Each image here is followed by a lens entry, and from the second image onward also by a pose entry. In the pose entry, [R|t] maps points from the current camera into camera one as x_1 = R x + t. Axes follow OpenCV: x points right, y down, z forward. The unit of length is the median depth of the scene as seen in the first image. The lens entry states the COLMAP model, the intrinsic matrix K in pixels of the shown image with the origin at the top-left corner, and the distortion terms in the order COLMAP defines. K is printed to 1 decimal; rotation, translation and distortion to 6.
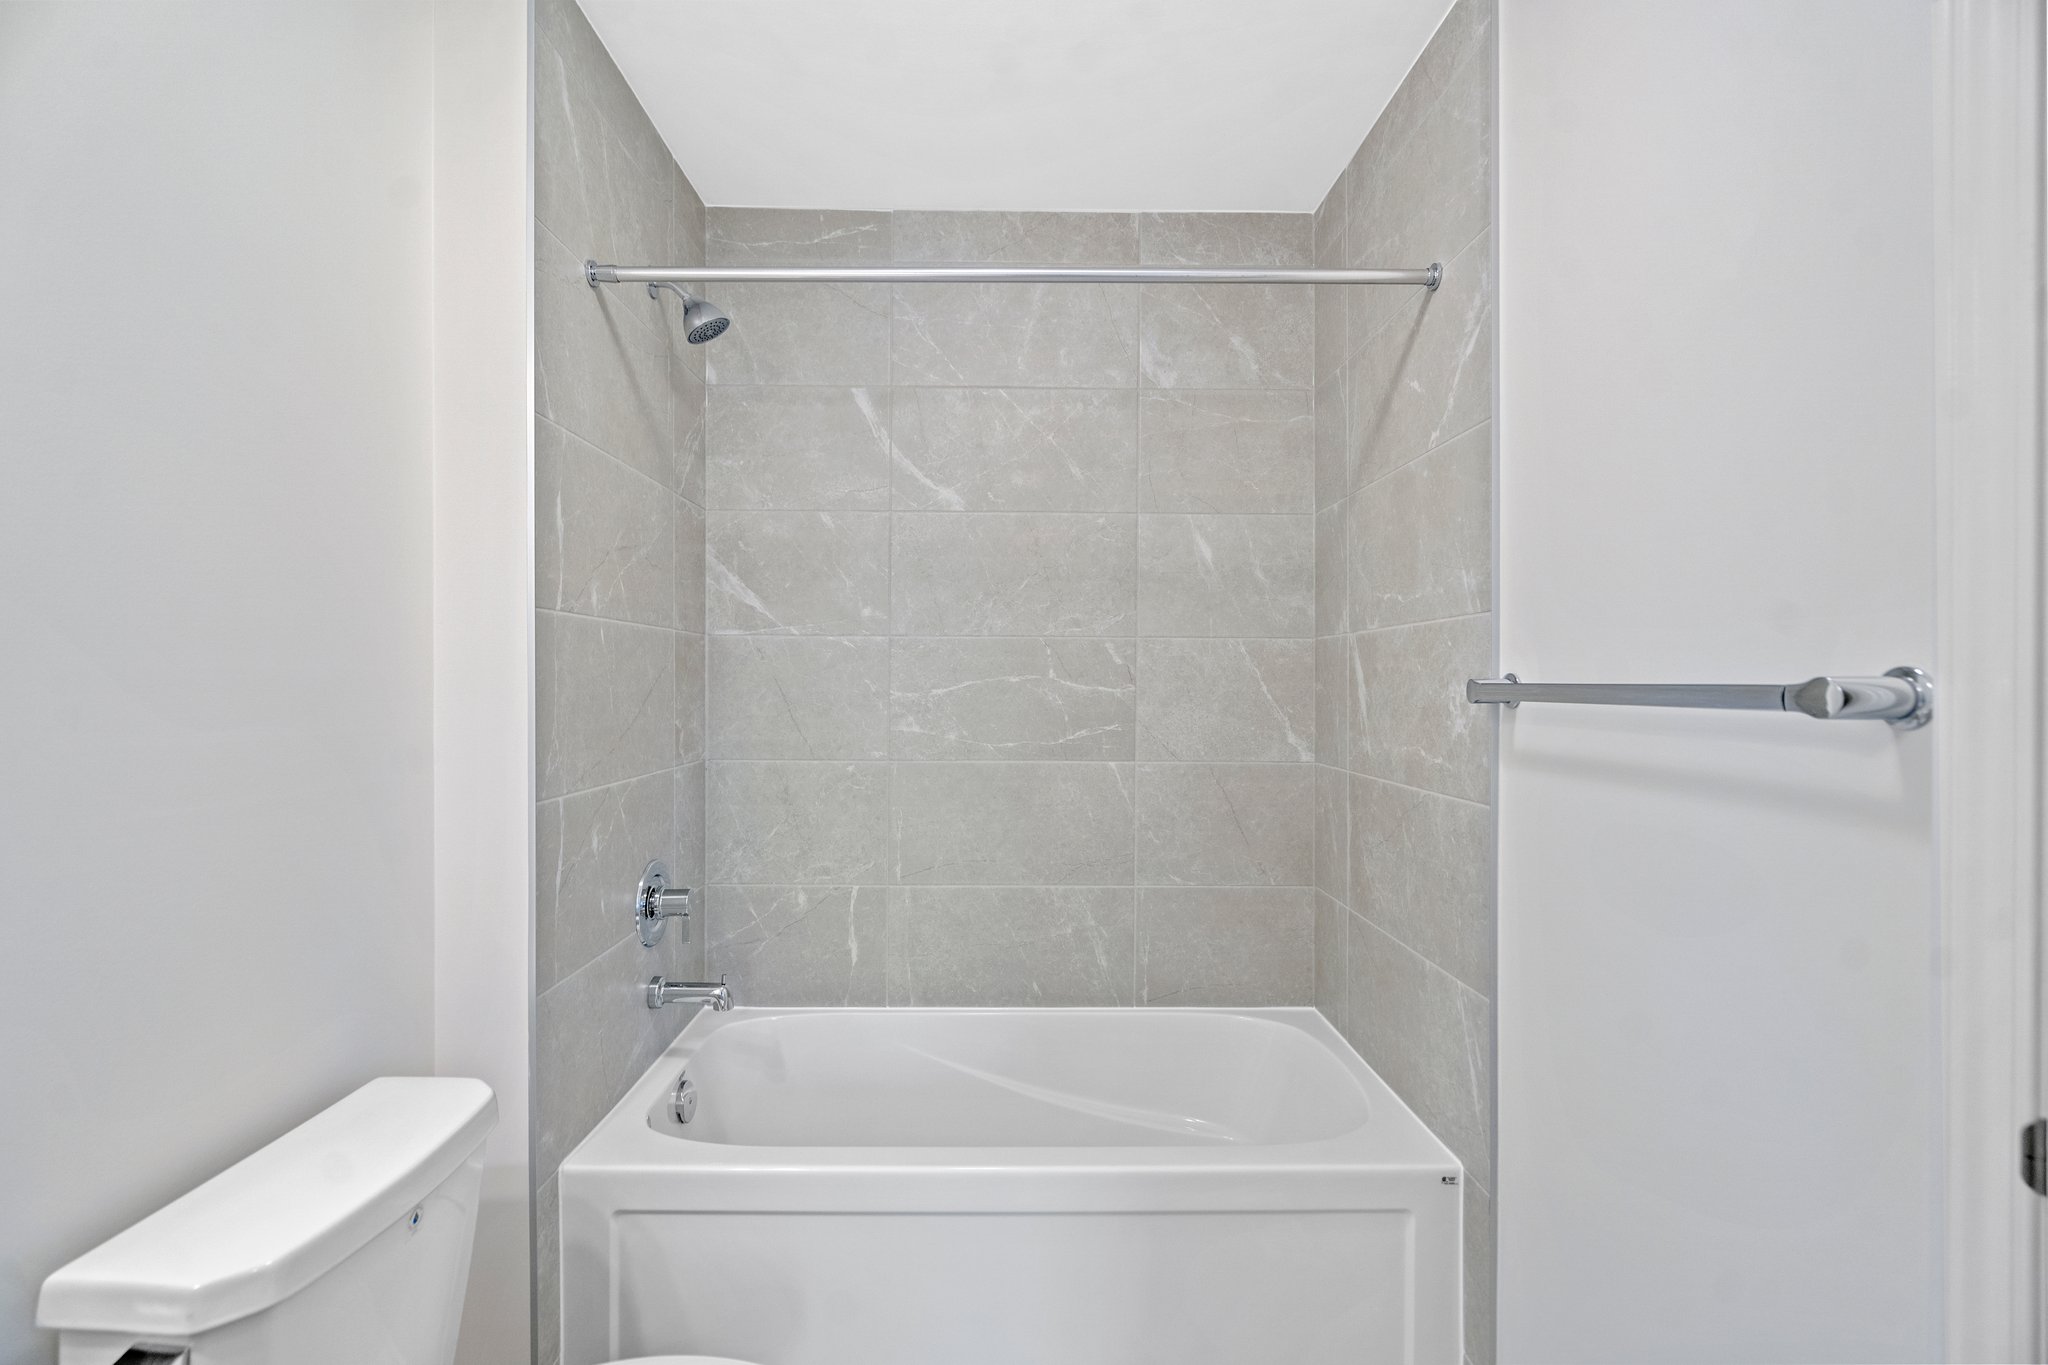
lens RADIAL K [[892.1, 0, 989.0], [0, 892.1, 682.8], [0, 0, 1]] dist [-0.009767, 0.011791]
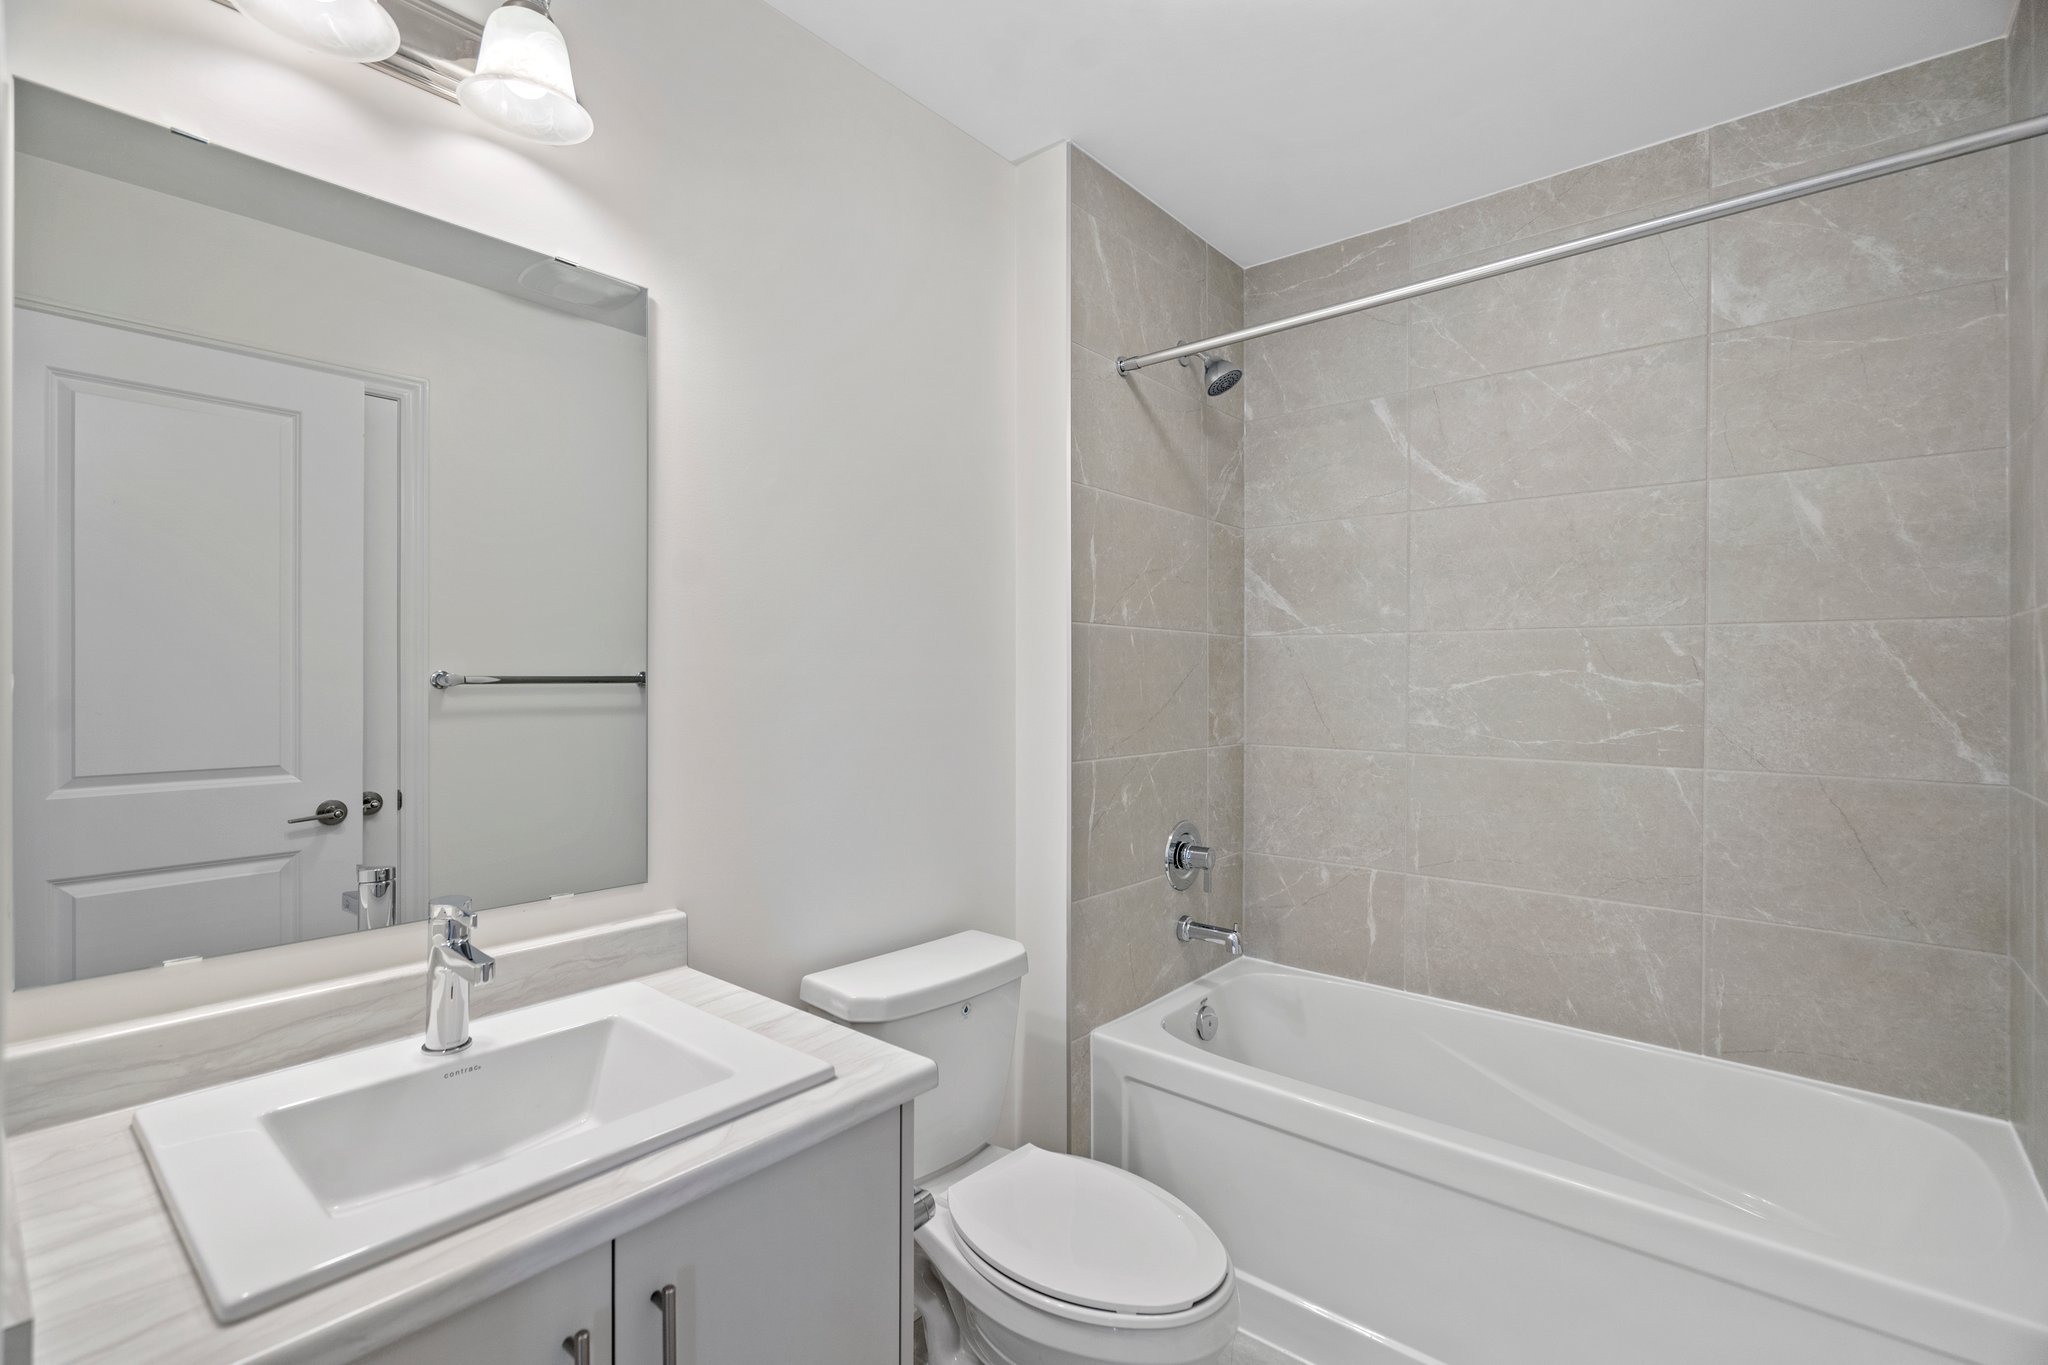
lens RADIAL K [[889.8, 0, 1042.4], [0, 889.8, 679.1], [0, 0, 1]] dist [-0.001311, 0.003553]
pose [[0.776290, 0.000144, -0.630376, 0.210664], [-0.002459, 0.999993, -0.002801, 0.005743], [0.630371, 0.003724, 0.776285, -0.068832]]
